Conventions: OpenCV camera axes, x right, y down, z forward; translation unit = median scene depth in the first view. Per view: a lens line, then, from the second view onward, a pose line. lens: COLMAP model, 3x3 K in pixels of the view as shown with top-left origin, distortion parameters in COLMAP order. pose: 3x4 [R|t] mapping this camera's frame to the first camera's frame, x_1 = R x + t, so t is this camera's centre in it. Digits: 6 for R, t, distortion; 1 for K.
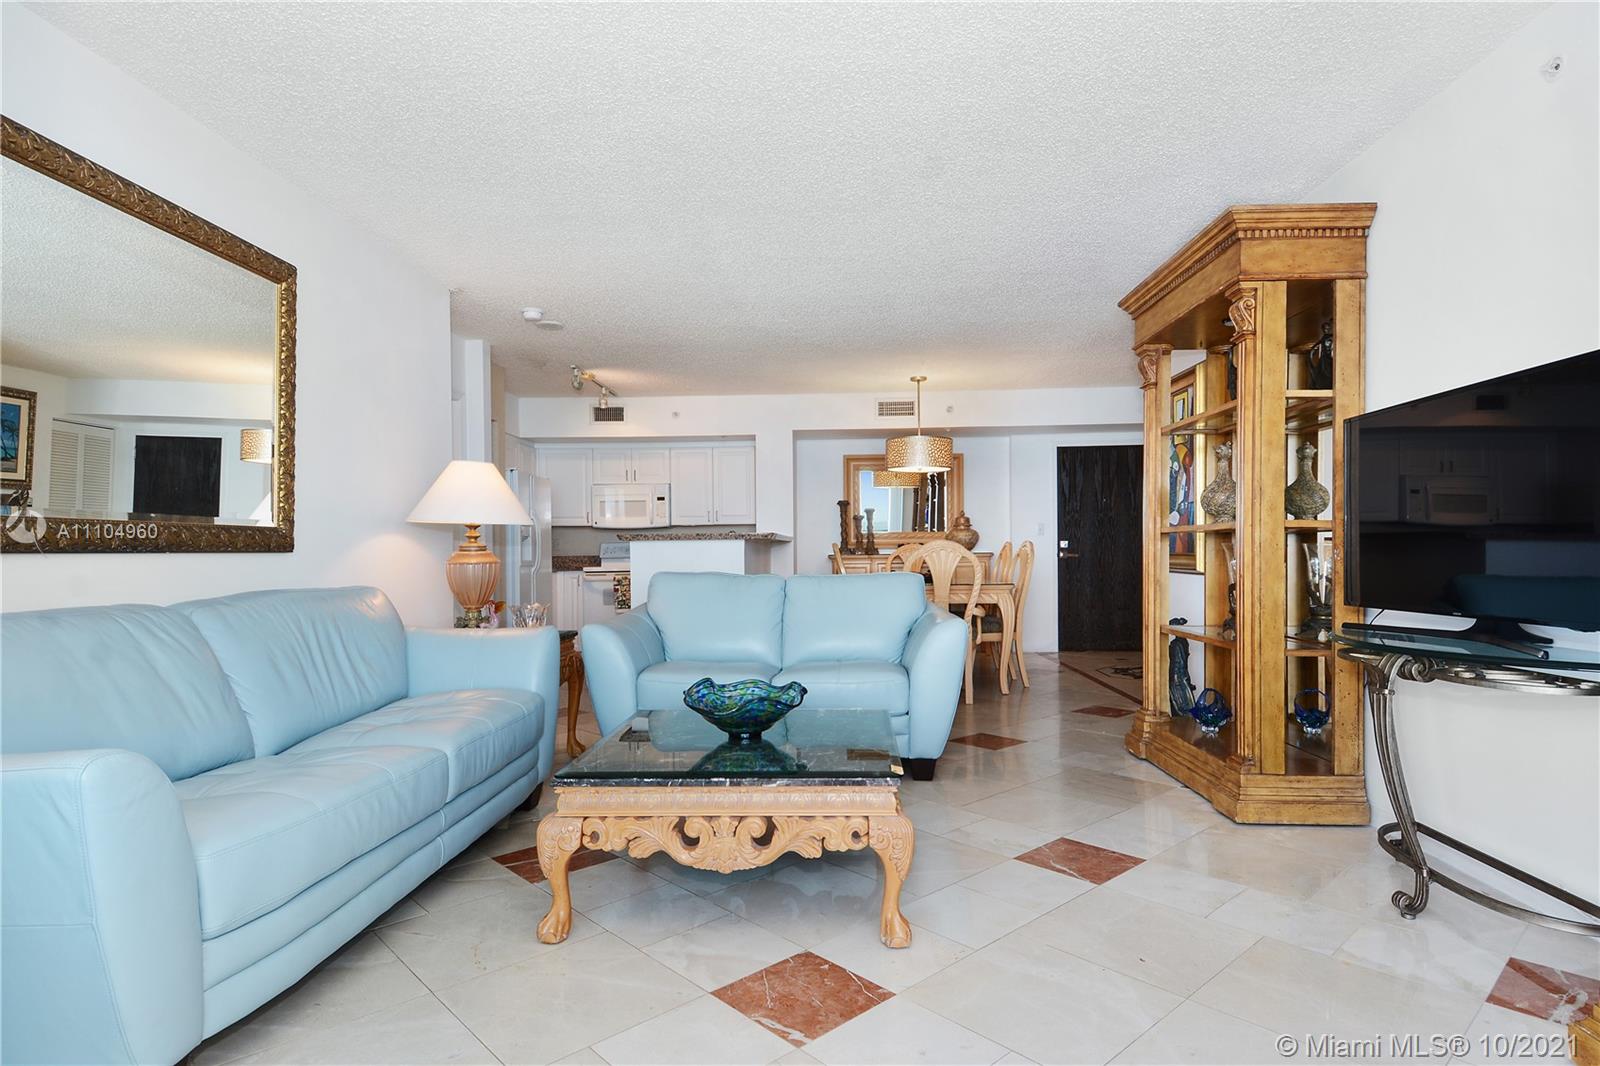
lens RADIAL K [[849.6, 0, 798.4], [0, 849.6, 527.6], [0, 0, 1]] dist [0.015460, -0.000936]
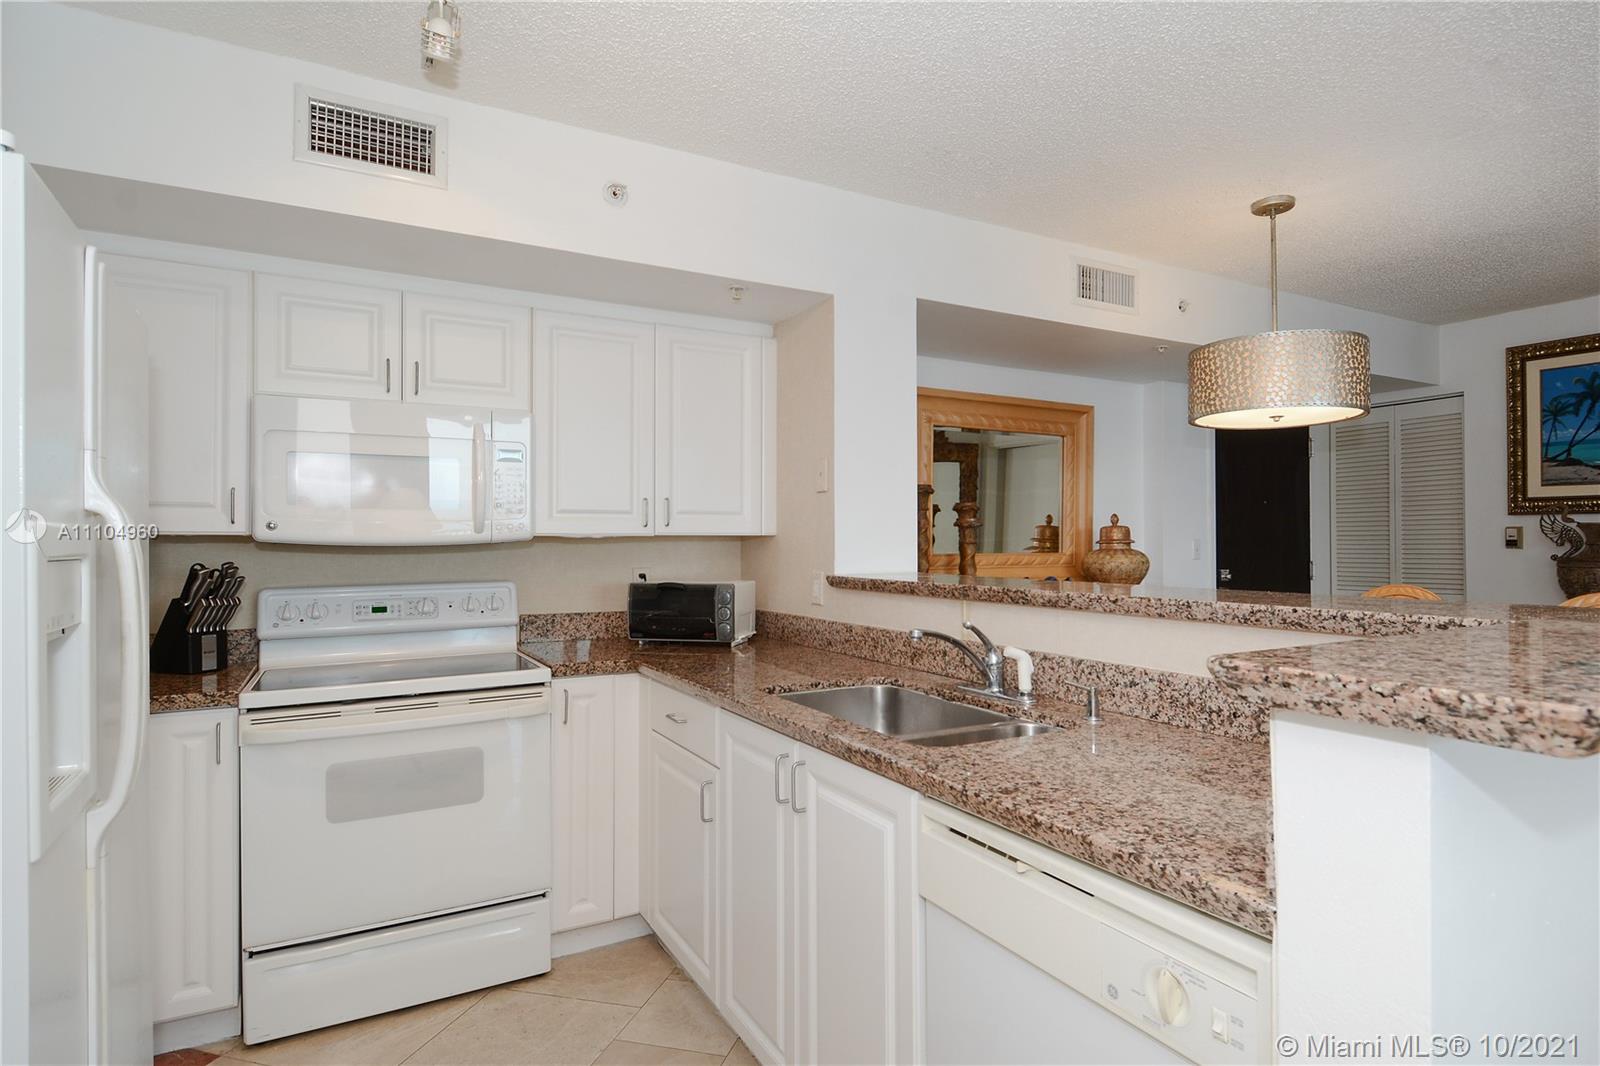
lens RADIAL K [[849.6, 0, 795.8], [0, 849.6, 538.7], [0, 0, 1]] dist [0.015460, -0.000936]
pose [[0.832224, 0.009222, 0.554363, -0.258101], [-0.004490, 0.999941, -0.009893, 0.001255], [-0.554421, 0.005744, 0.832216, 0.675826]]
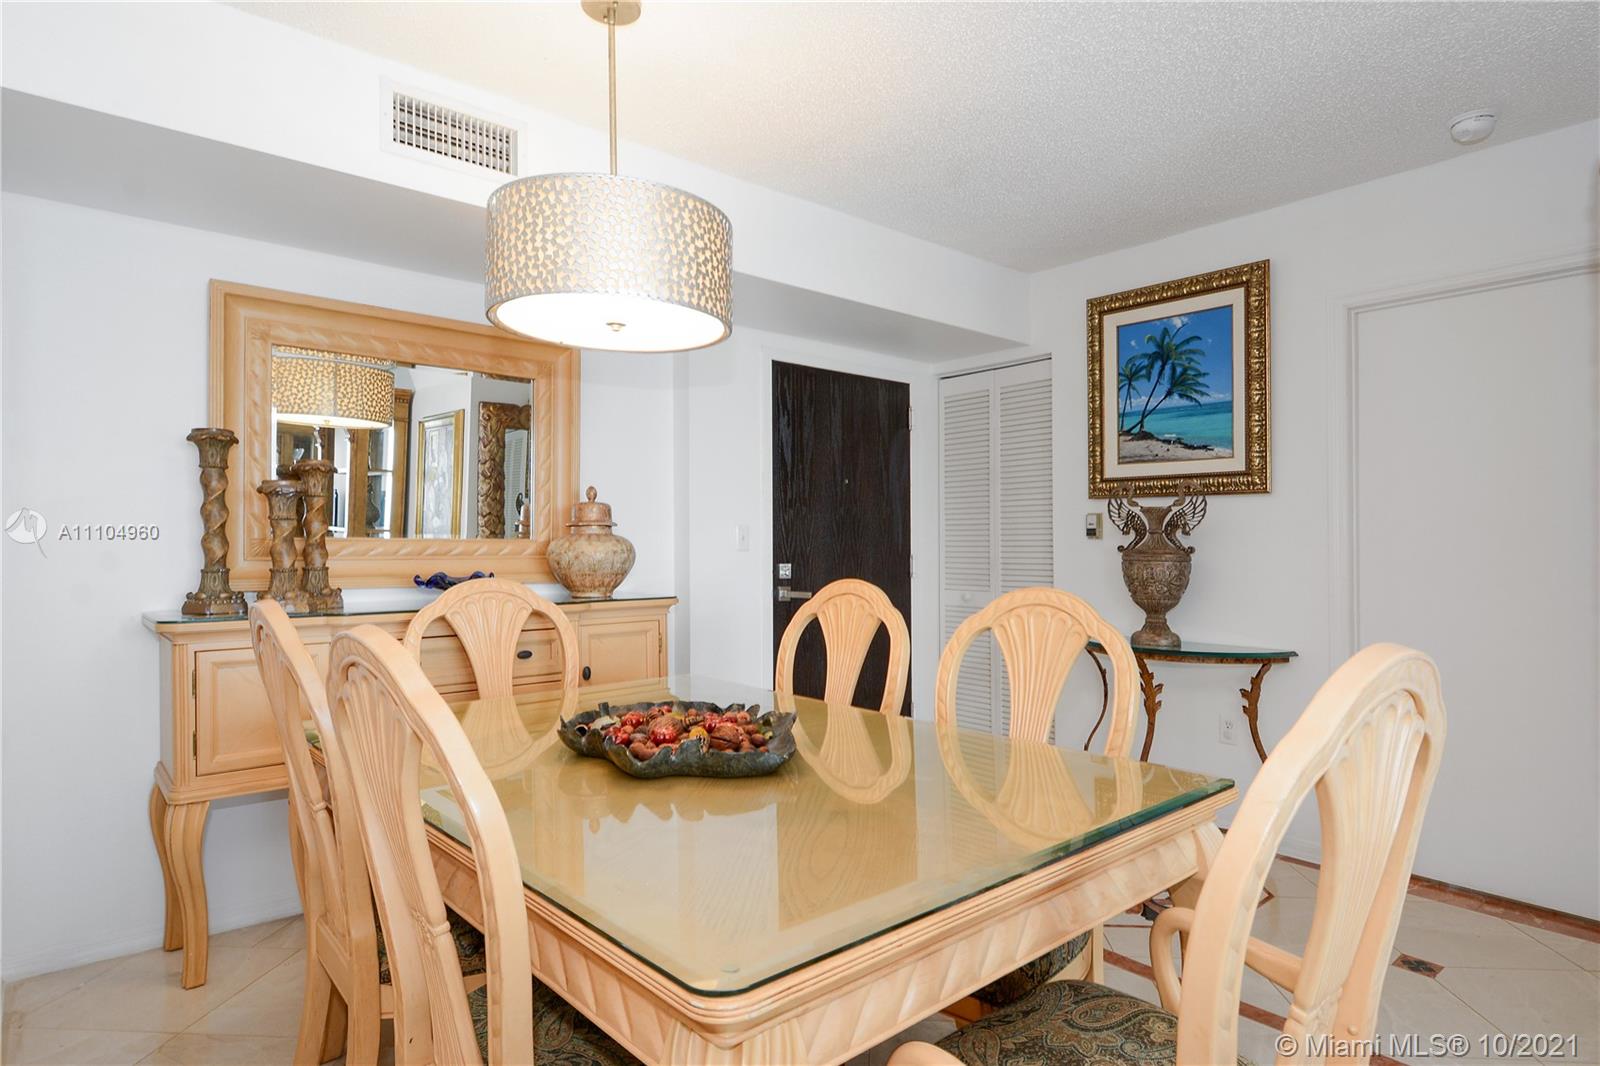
lens RADIAL K [[849.6, 0, 796.4], [0, 849.6, 533.5], [0, 0, 1]] dist [0.015460, -0.000936]
pose [[0.713851, 0.018424, 0.700055, -0.009451], [-0.012534, 0.999830, -0.013532, 0.005343], [-0.700186, 0.000885, 0.713960, 0.663130]]
